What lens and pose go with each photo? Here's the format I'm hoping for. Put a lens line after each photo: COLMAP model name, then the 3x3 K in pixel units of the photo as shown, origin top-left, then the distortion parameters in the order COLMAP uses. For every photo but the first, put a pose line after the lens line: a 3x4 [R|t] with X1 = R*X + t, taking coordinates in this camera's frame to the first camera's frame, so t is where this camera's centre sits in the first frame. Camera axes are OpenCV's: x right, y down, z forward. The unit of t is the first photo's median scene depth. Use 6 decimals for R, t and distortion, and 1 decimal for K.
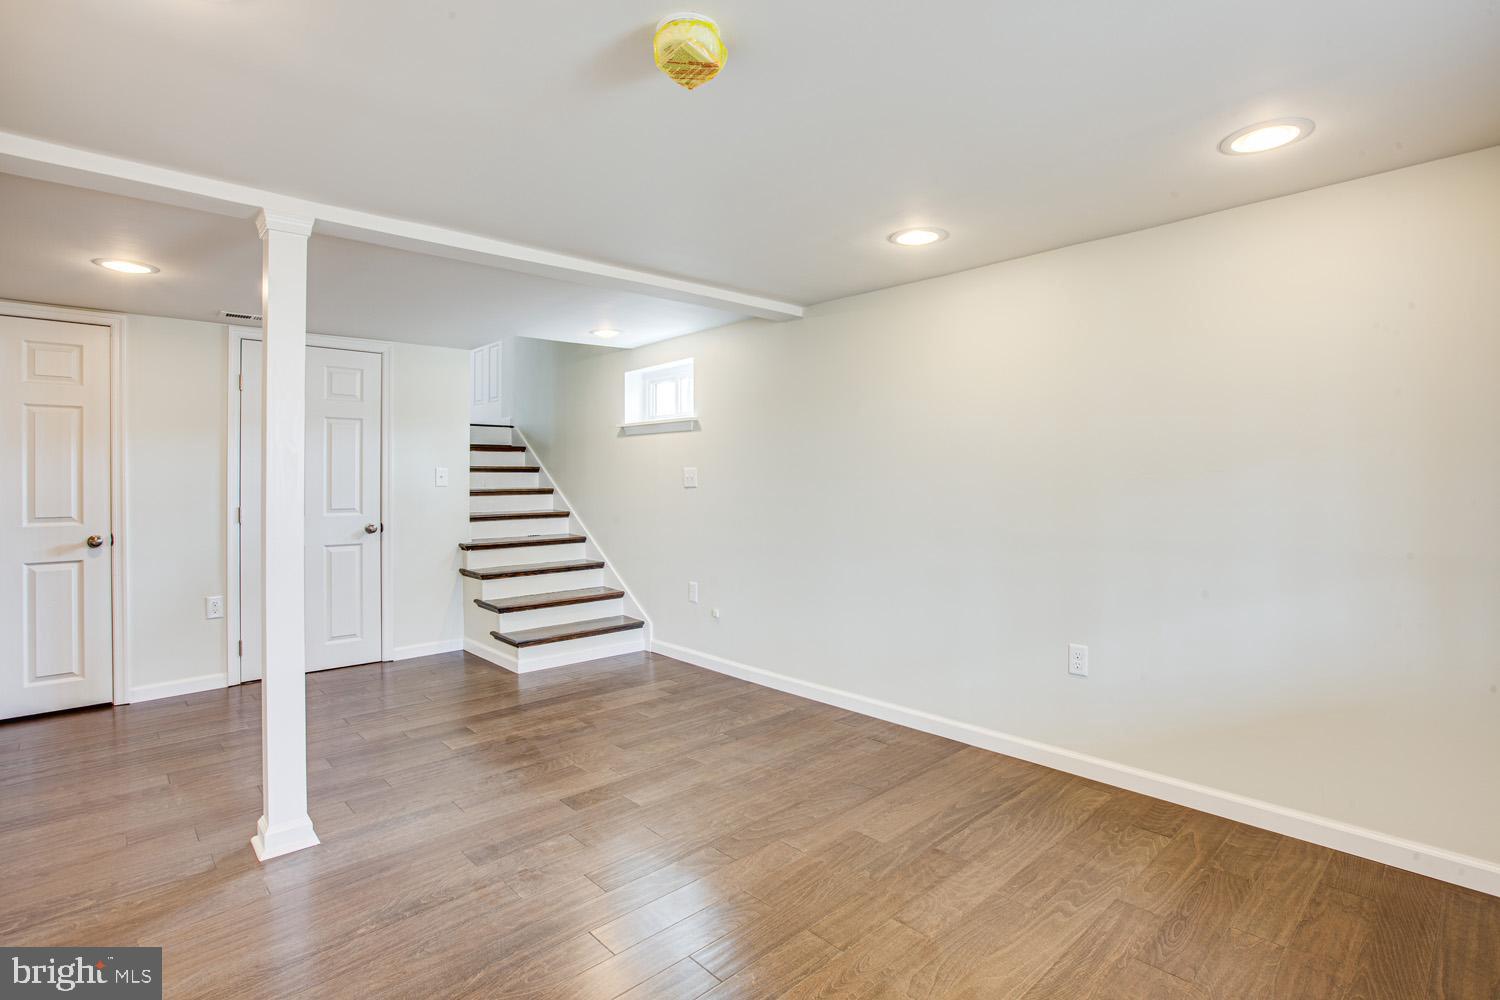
lens RADIAL K [[734.3, 0, 738.0], [0, 734.3, 480.8], [0, 0, 1]] dist [-0.050754, 0.016032]
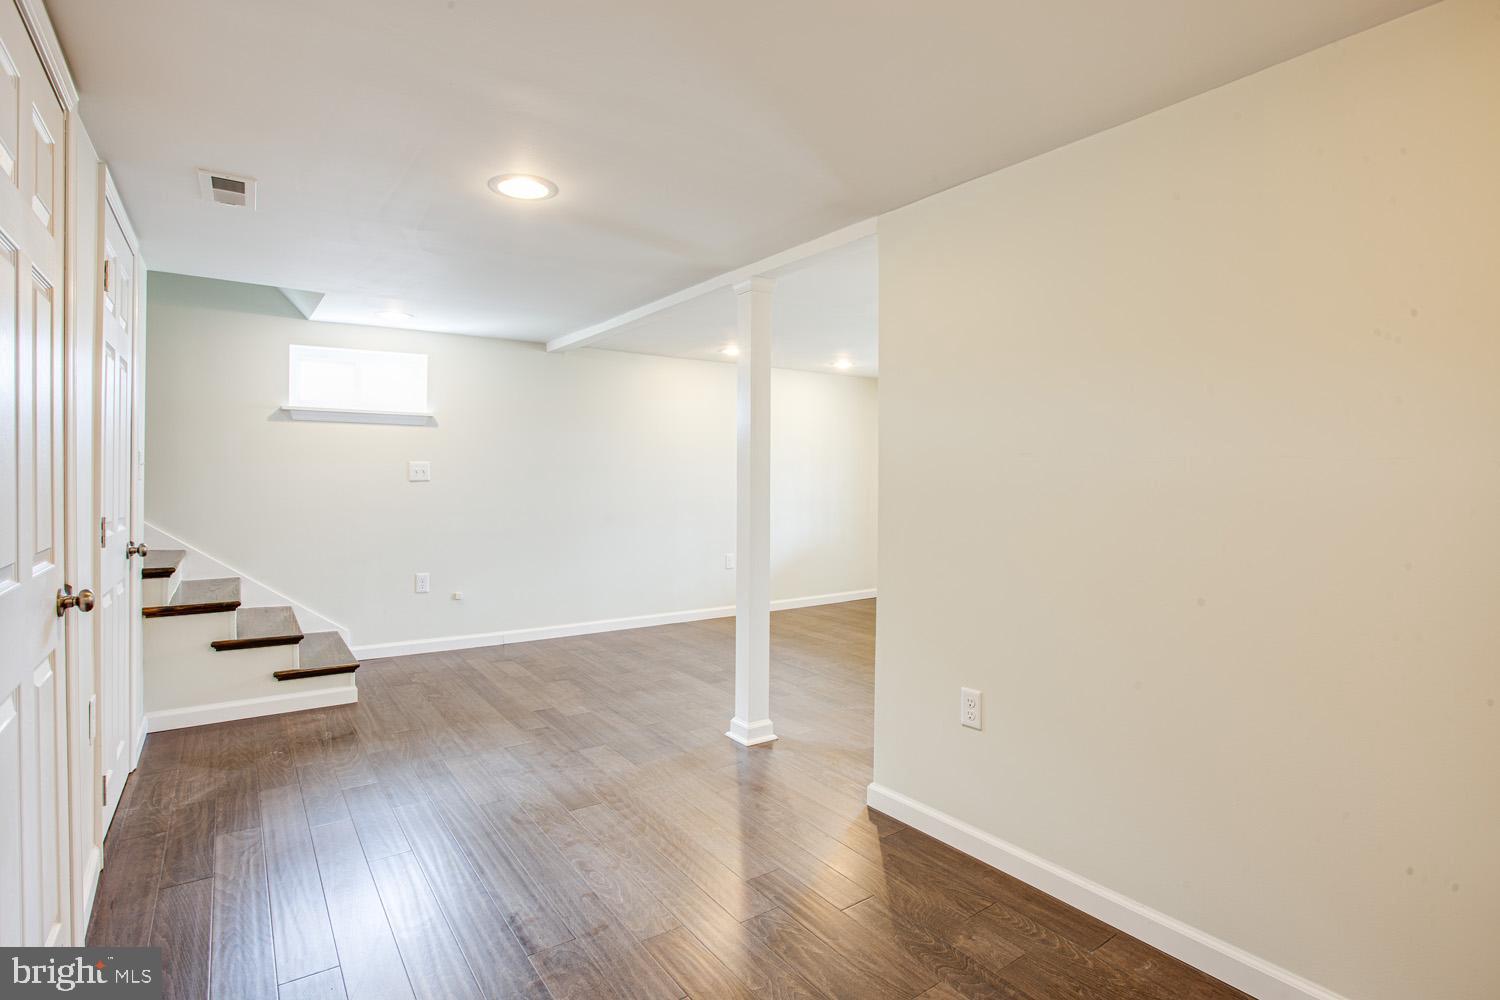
lens RADIAL K [[732.9, 0, 749.1], [0, 732.9, 484.7], [0, 0, 1]] dist [-0.063361, 0.026460]
pose [[0.117119, -0.001310, 0.993117, -1.253522], [-0.003208, 0.999993, 0.001698, 0.013536], [-0.993113, -0.003385, 0.117114, 0.529879]]
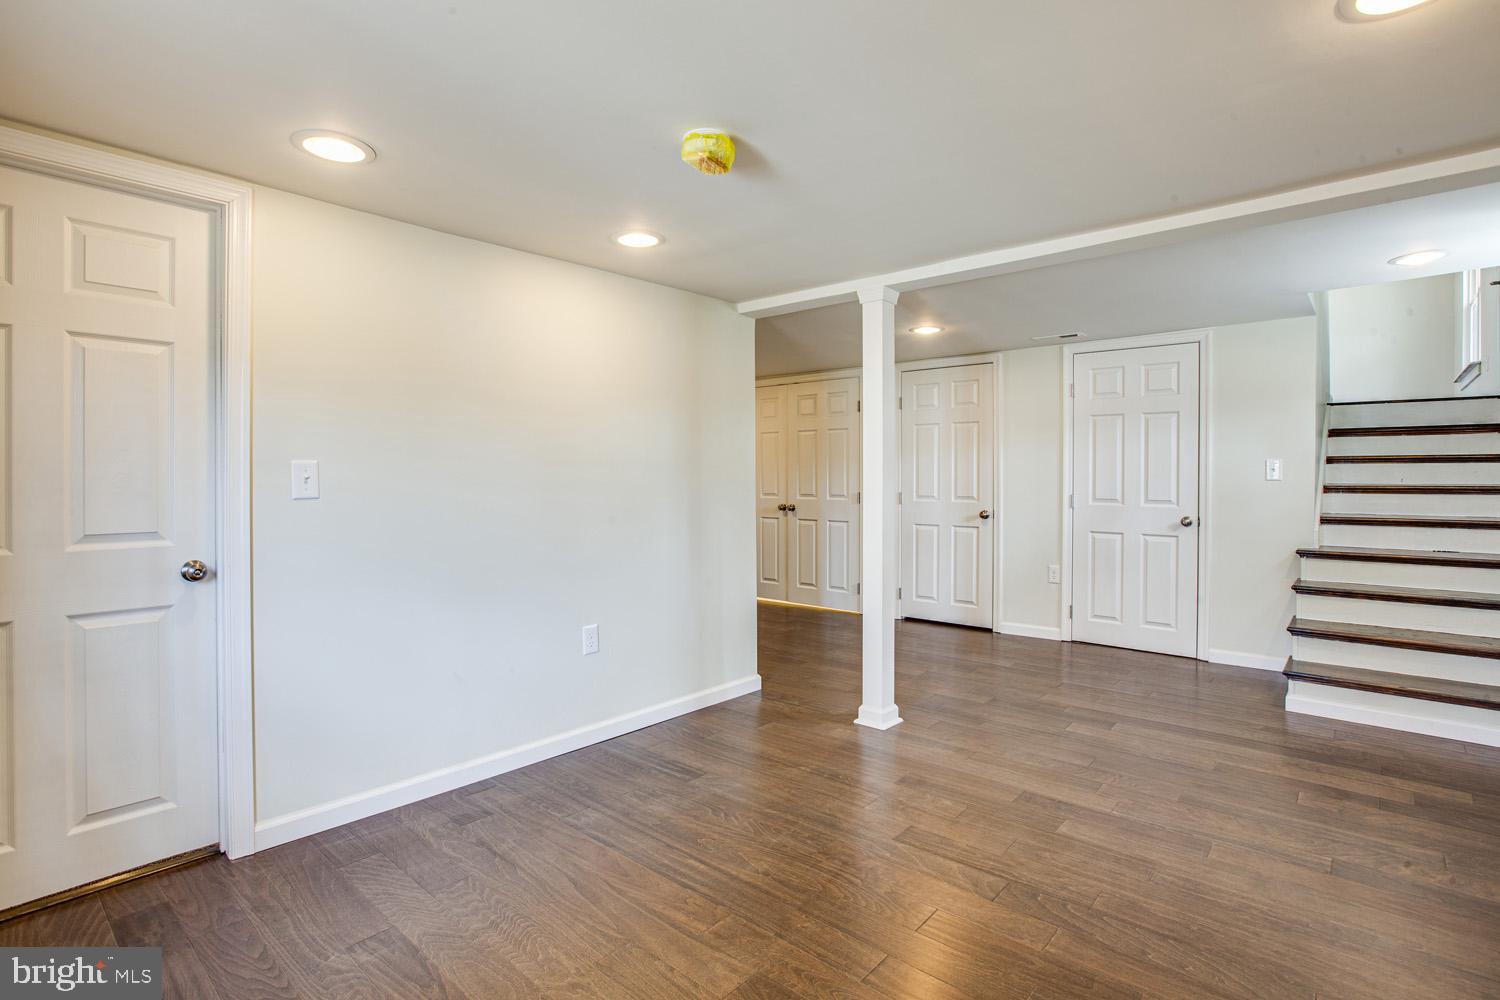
lens RADIAL K [[725.1, 0, 740.0], [0, 725.1, 499.1], [0, 0, 1]] dist [-0.047605, 0.017738]
pose [[0.096487, 0.041176, -0.994482, 0.493988], [-0.001761, 0.999149, 0.041199, -0.005379], [0.995333, -0.002224, 0.096478, 0.363842]]
